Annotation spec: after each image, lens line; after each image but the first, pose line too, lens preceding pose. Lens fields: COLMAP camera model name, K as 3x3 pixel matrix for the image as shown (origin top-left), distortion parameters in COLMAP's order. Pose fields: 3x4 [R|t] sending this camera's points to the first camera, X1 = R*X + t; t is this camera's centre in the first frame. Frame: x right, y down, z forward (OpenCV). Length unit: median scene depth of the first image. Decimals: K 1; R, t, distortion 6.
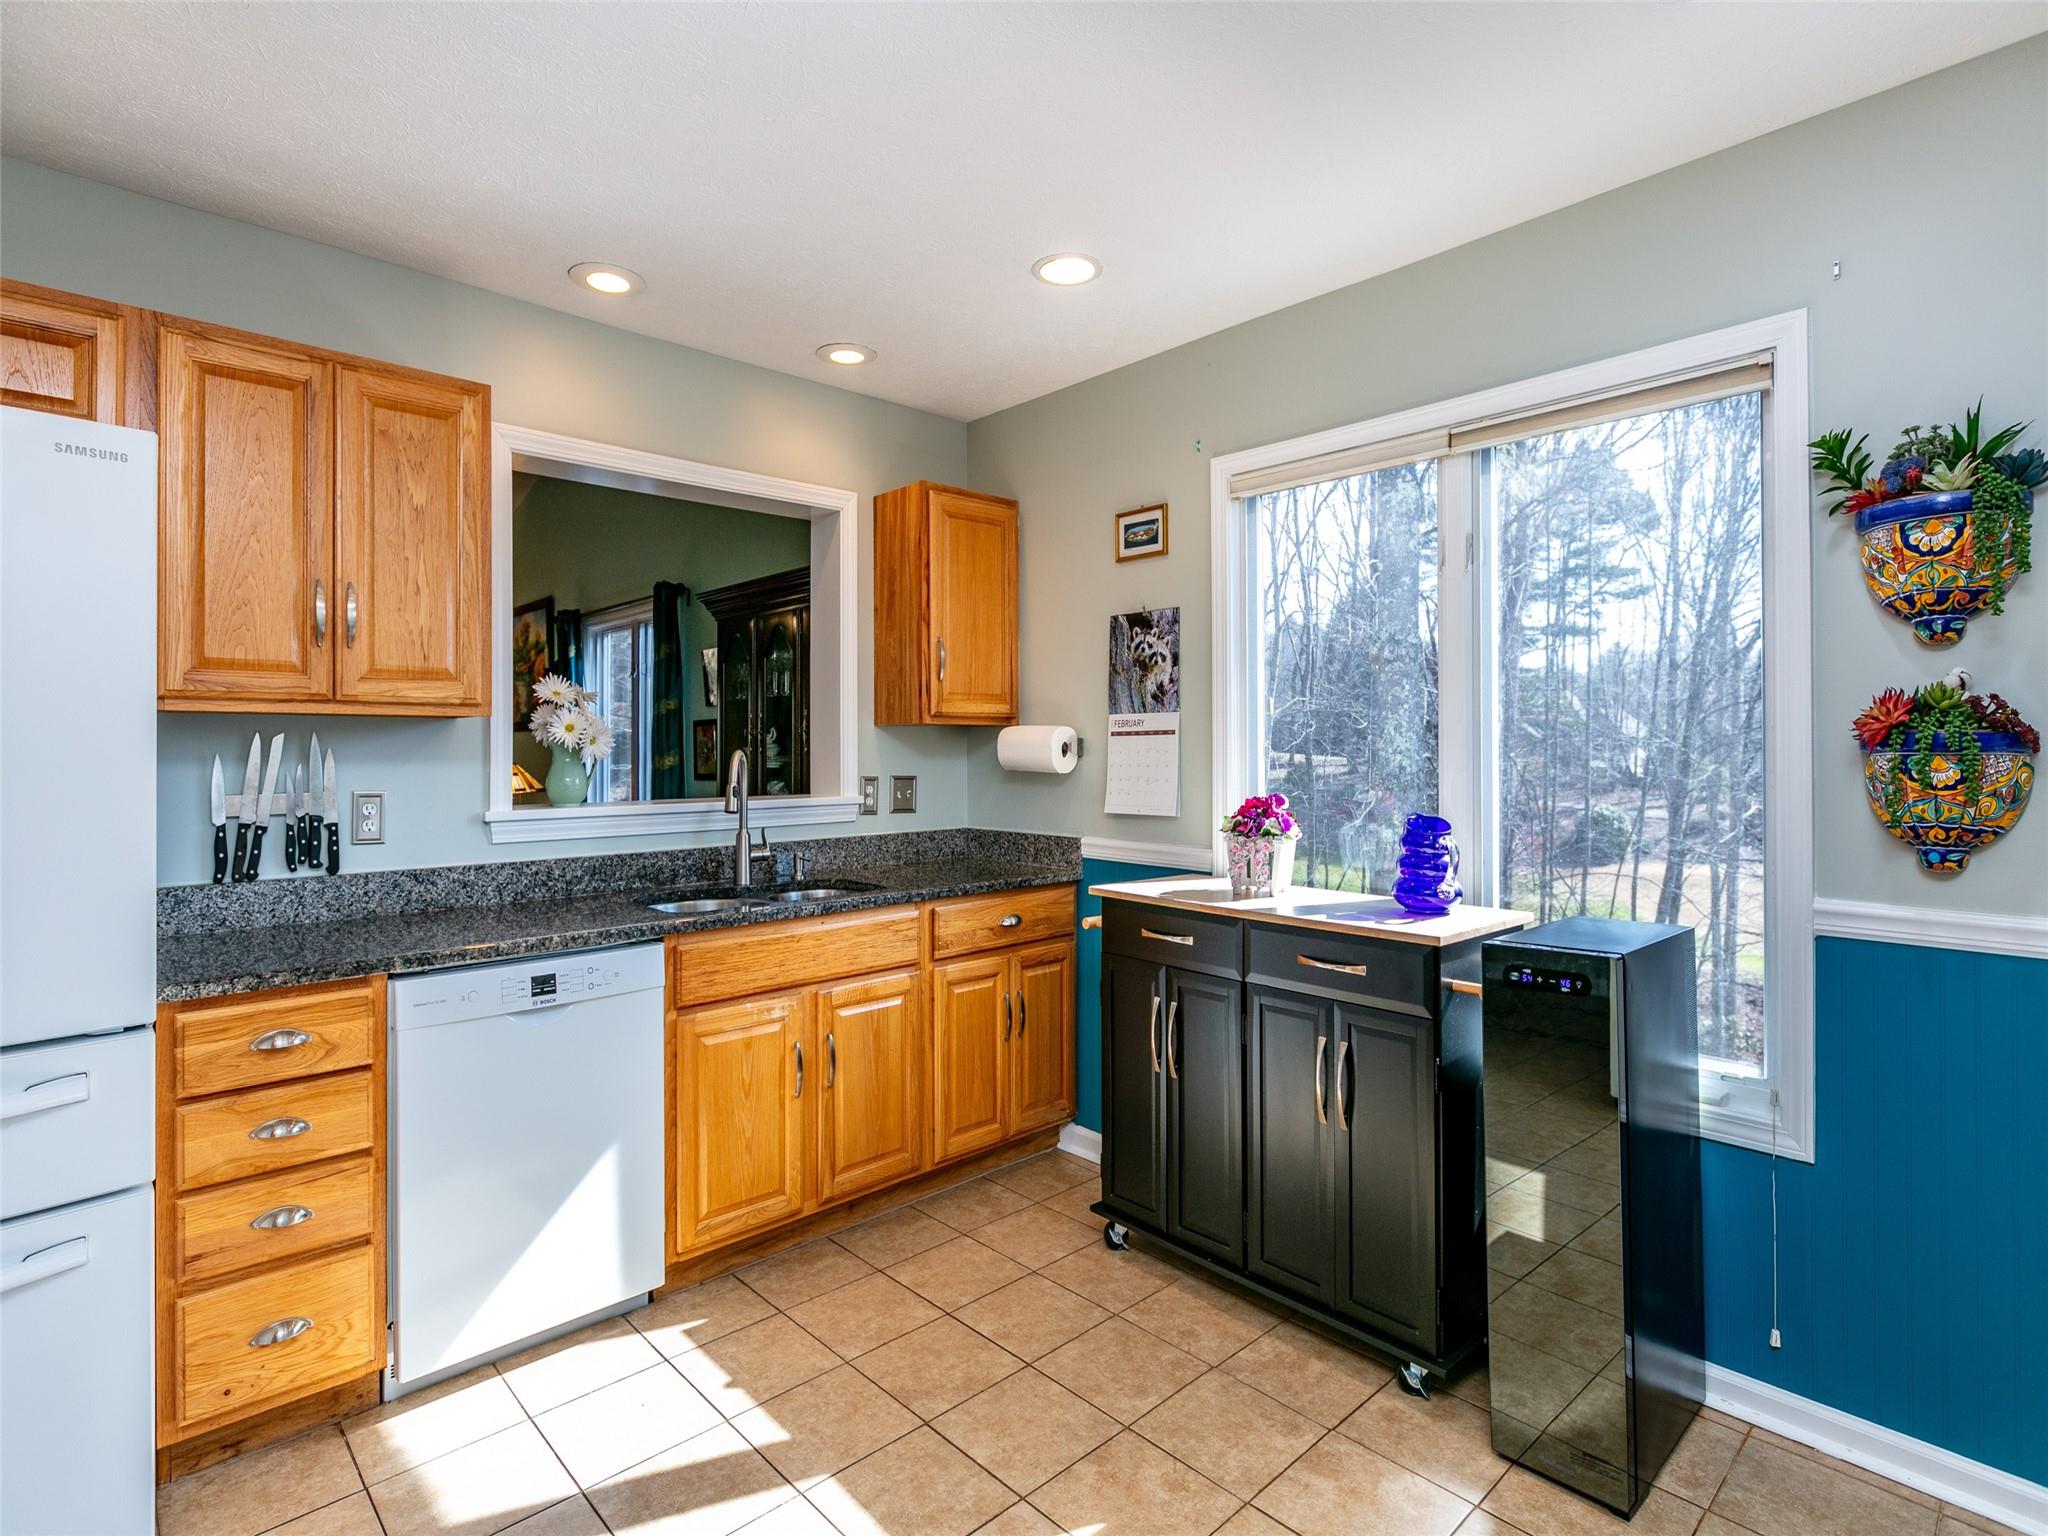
lens RADIAL K [[1013.3, 0, 1030.3], [0, 1013.3, 739.5], [0, 0, 1]] dist [-0.001443, -0.000439]
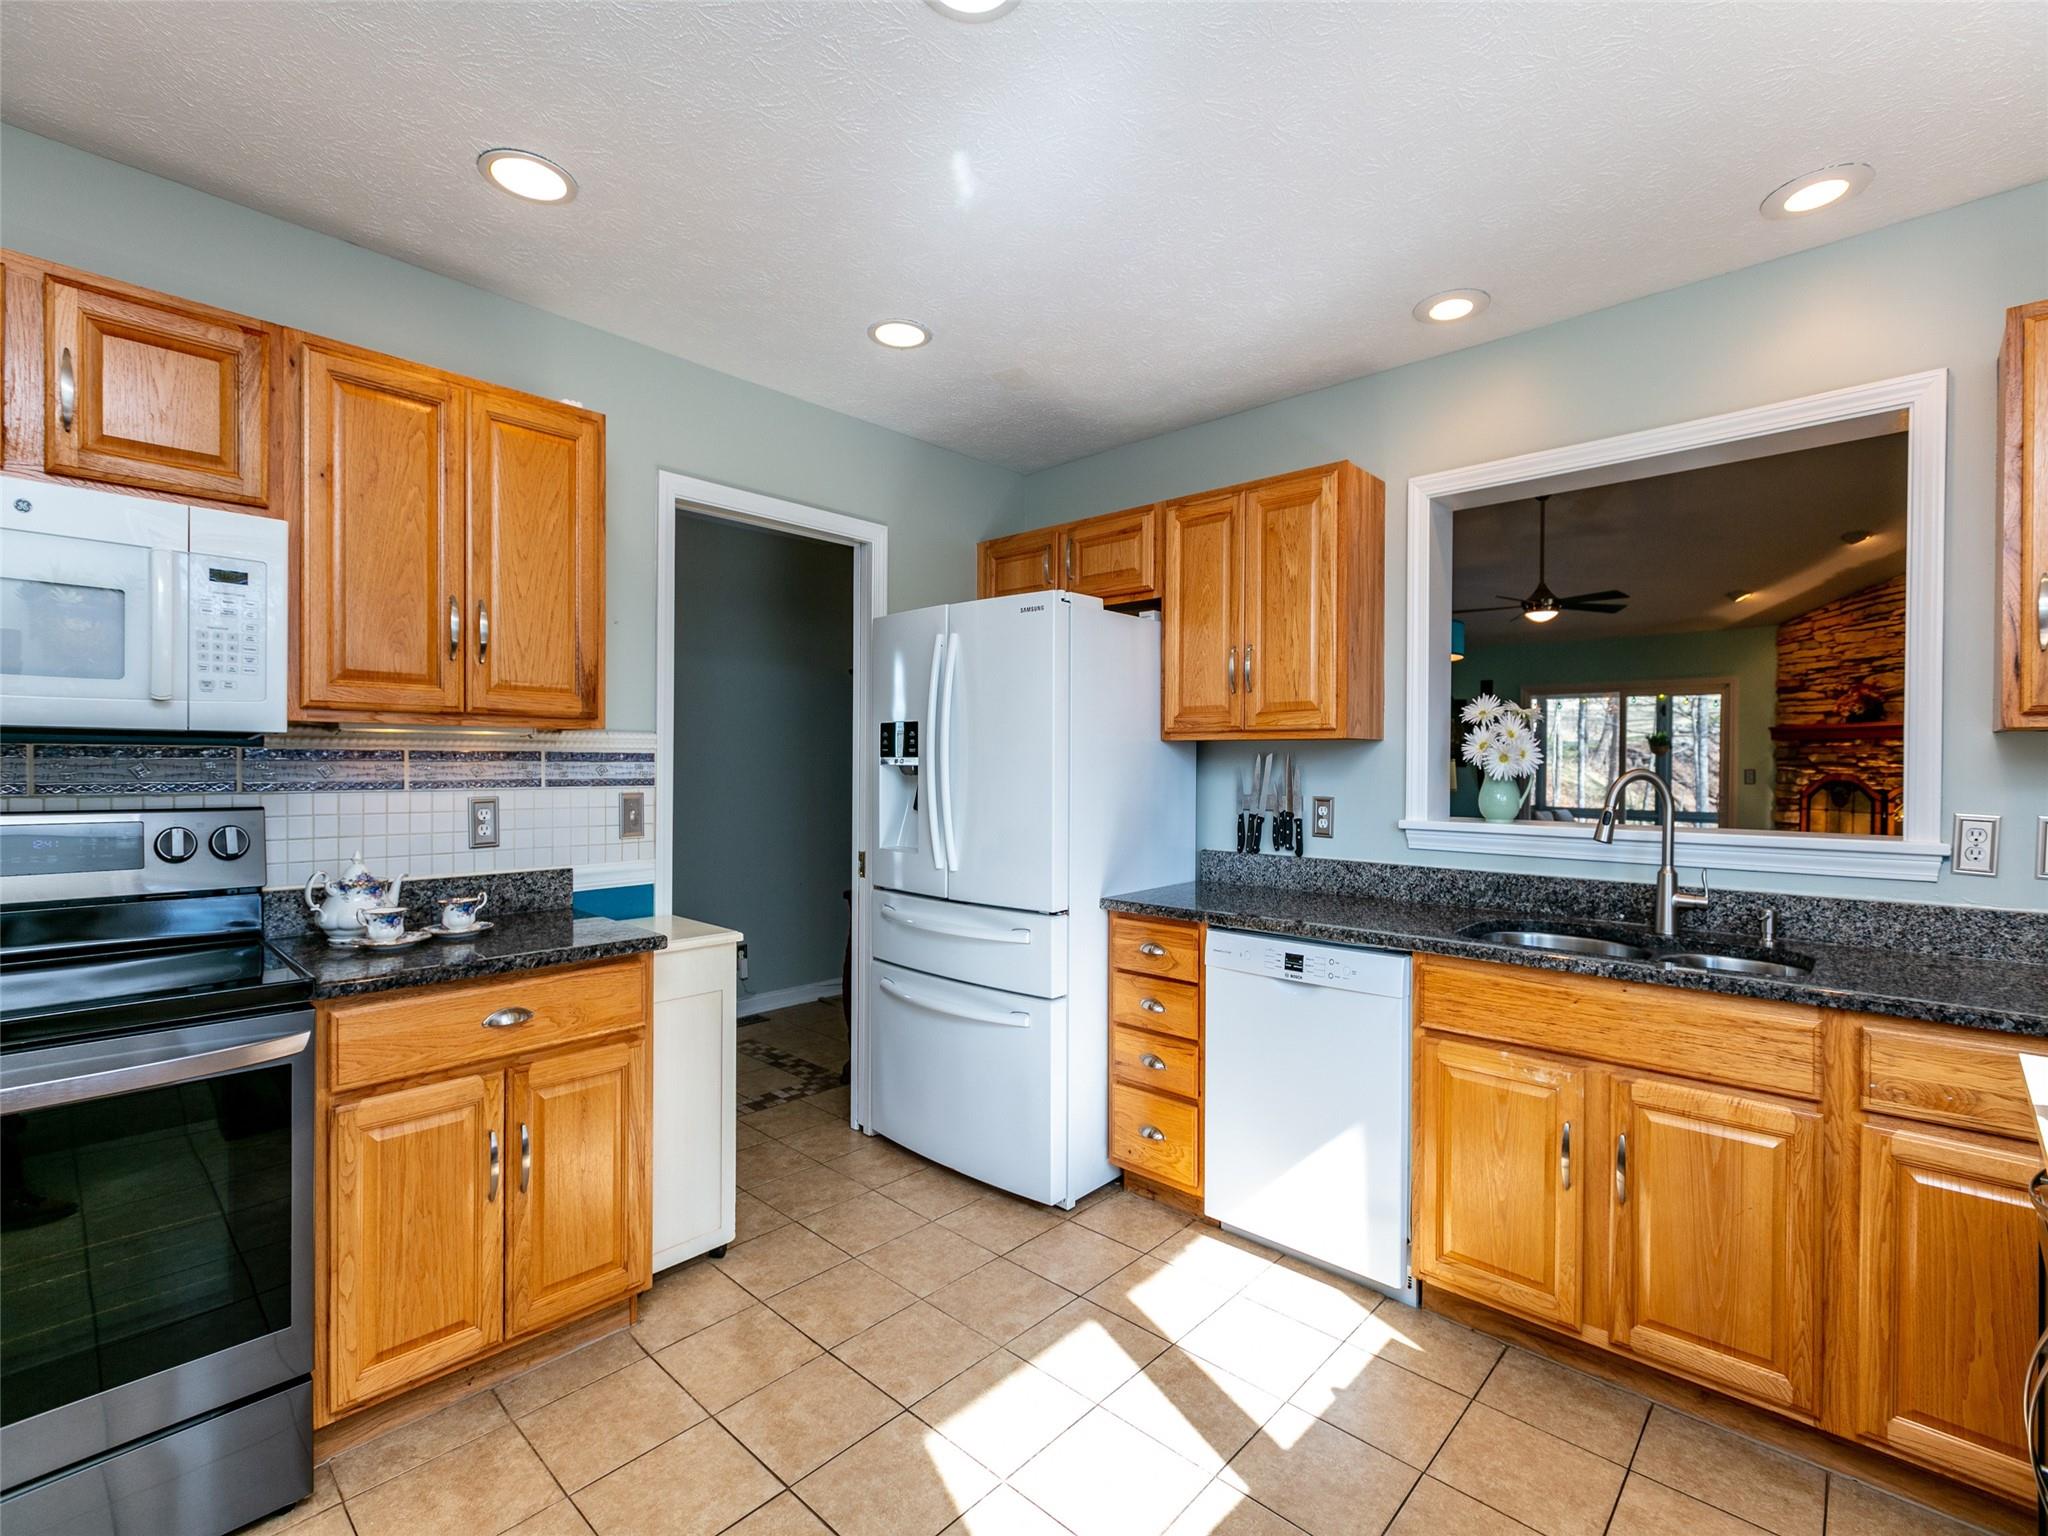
lens RADIAL K [[917.5, 0, 1024.0], [0, 917.5, 768.0], [0, 0, 1]] dist [-0.000008, -0.000116]
pose [[0.071298, 0.009639, -0.997408, 0.511341], [0.004249, 0.999941, 0.009968, 0.000208], [0.997446, -0.004949, 0.071253, 0.535561]]
